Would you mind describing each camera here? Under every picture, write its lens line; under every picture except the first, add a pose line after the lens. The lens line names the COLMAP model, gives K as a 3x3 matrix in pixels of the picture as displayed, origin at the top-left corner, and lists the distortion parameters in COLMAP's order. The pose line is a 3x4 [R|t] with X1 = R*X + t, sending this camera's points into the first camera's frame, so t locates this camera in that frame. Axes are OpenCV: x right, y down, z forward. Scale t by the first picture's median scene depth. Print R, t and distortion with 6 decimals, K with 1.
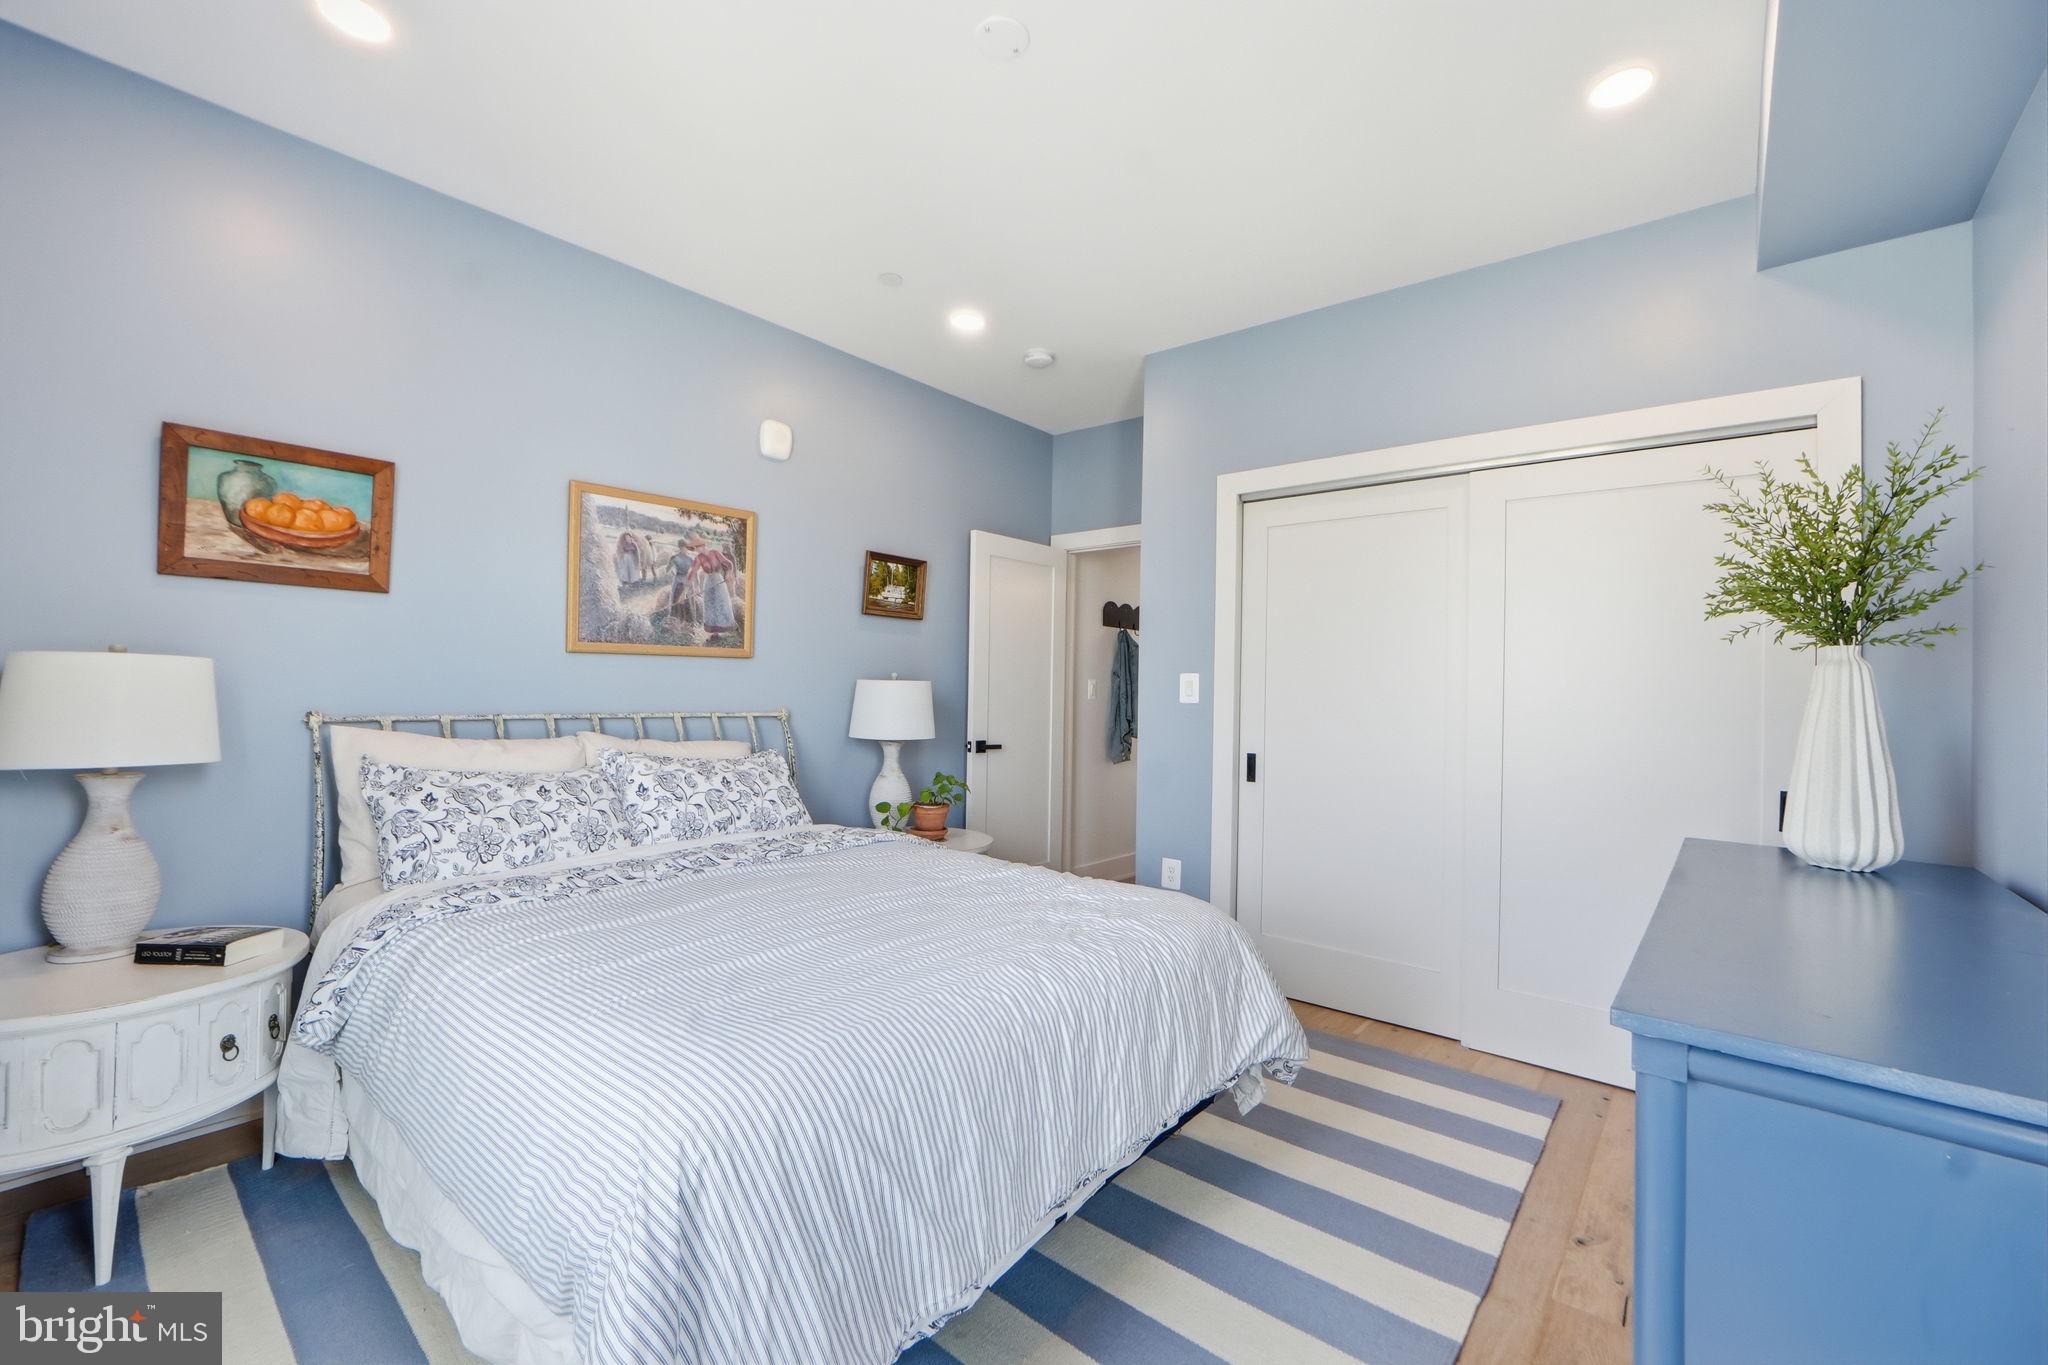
lens RADIAL K [[849.4, 0, 1024.0], [0, 849.4, 682.5], [0, 0, 1]] dist [-0.001863, 0.000004]
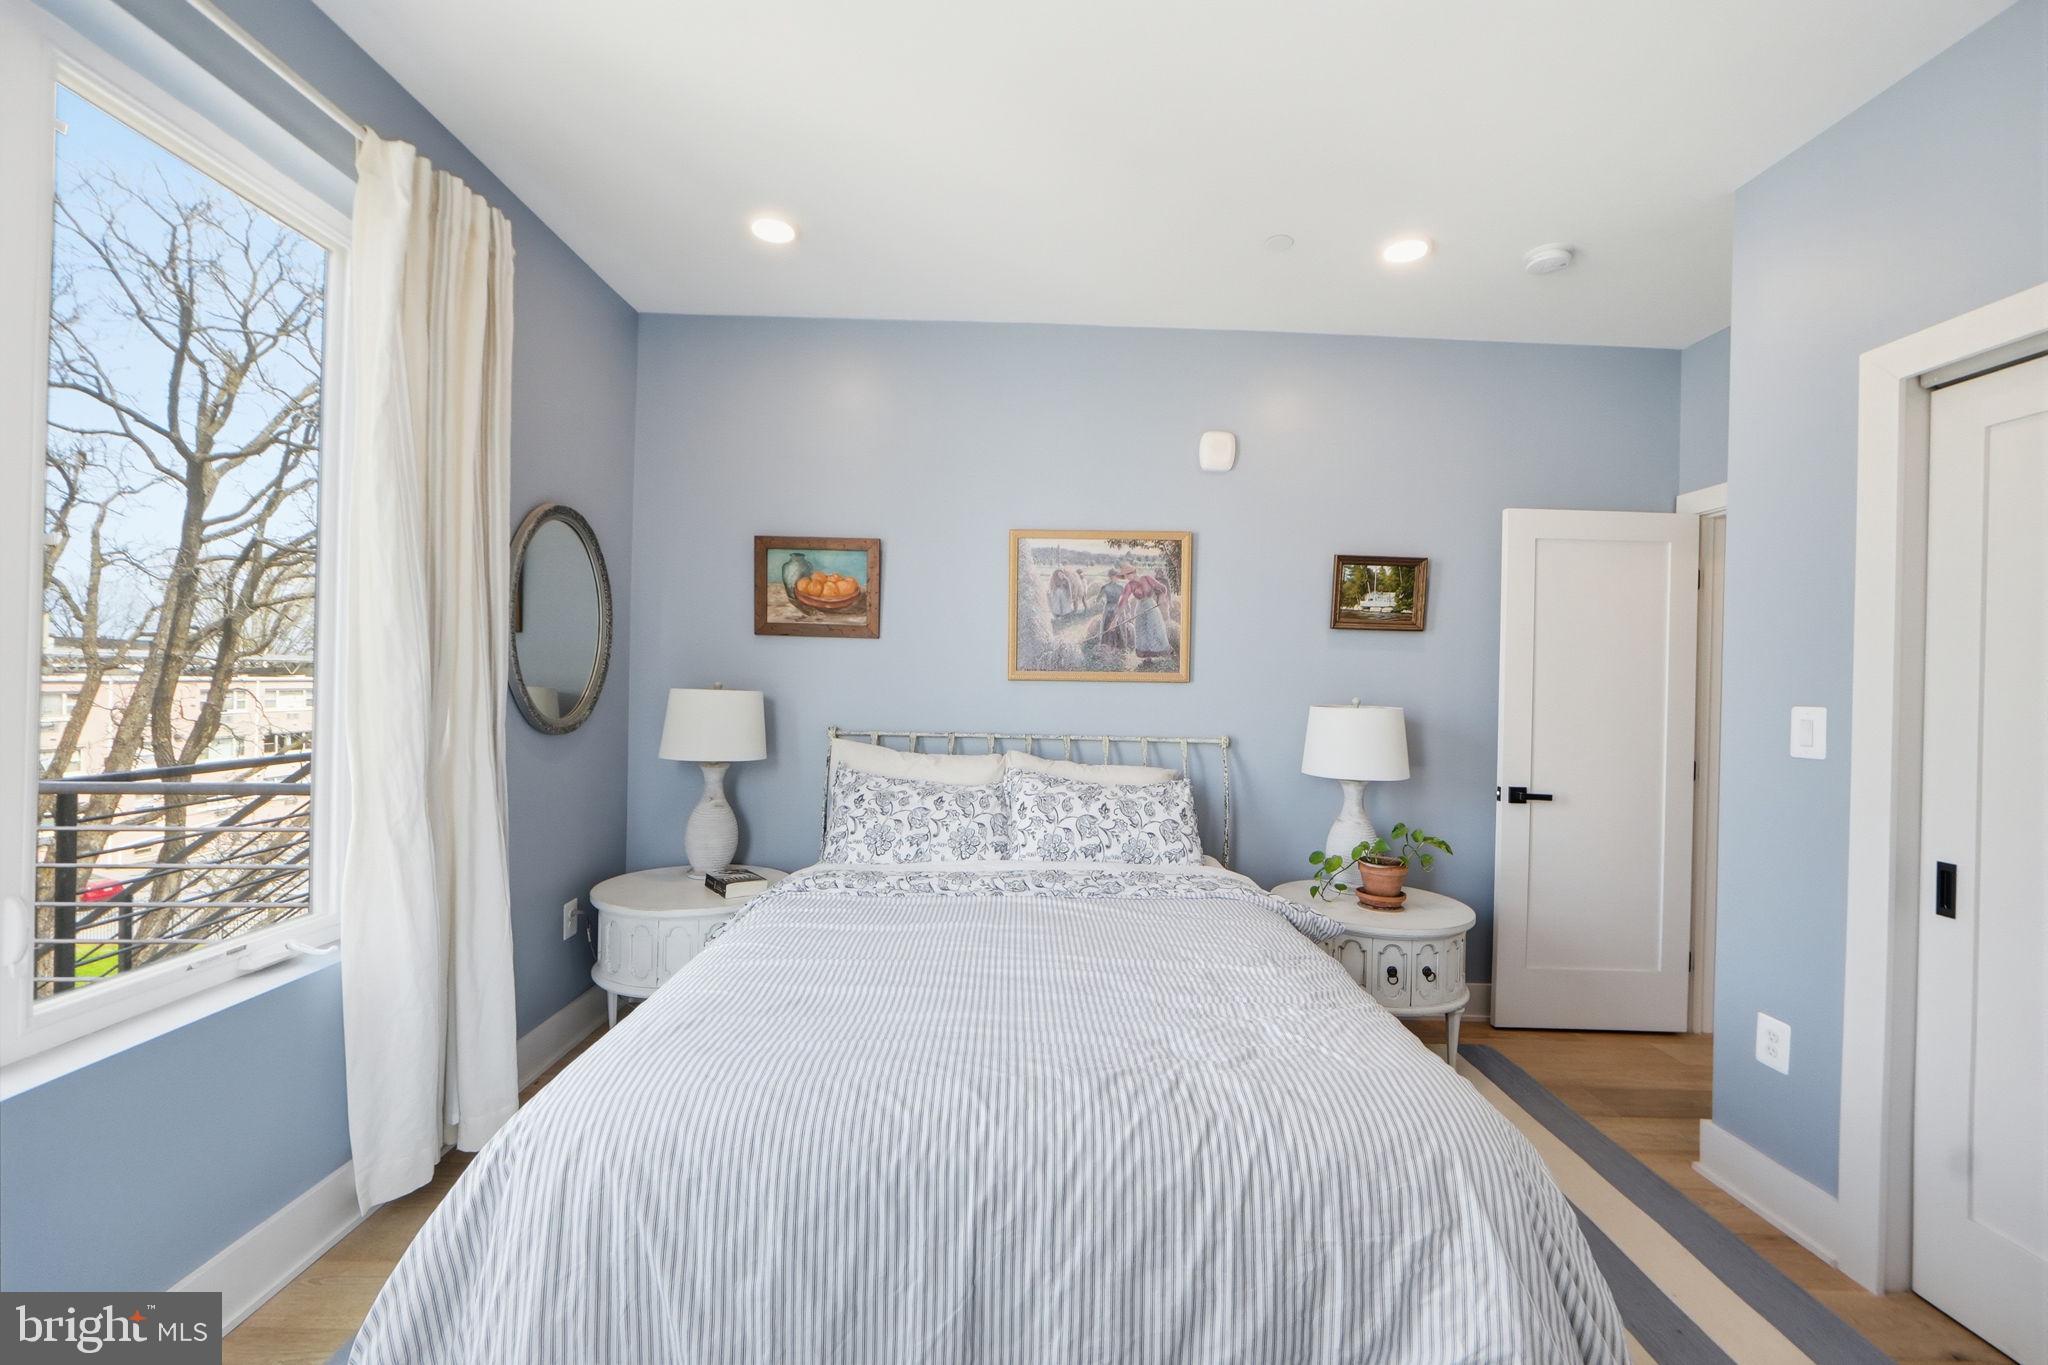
lens RADIAL K [[849.4, 0, 1024.0], [0, 849.4, 682.5], [0, 0, 1]] dist [-0.001863, 0.000004]
pose [[0.658842, -0.001237, -0.752280, 0.315118], [-0.004857, 0.999971, -0.005899, -0.024198], [0.752266, 0.007540, 0.658817, 0.244150]]
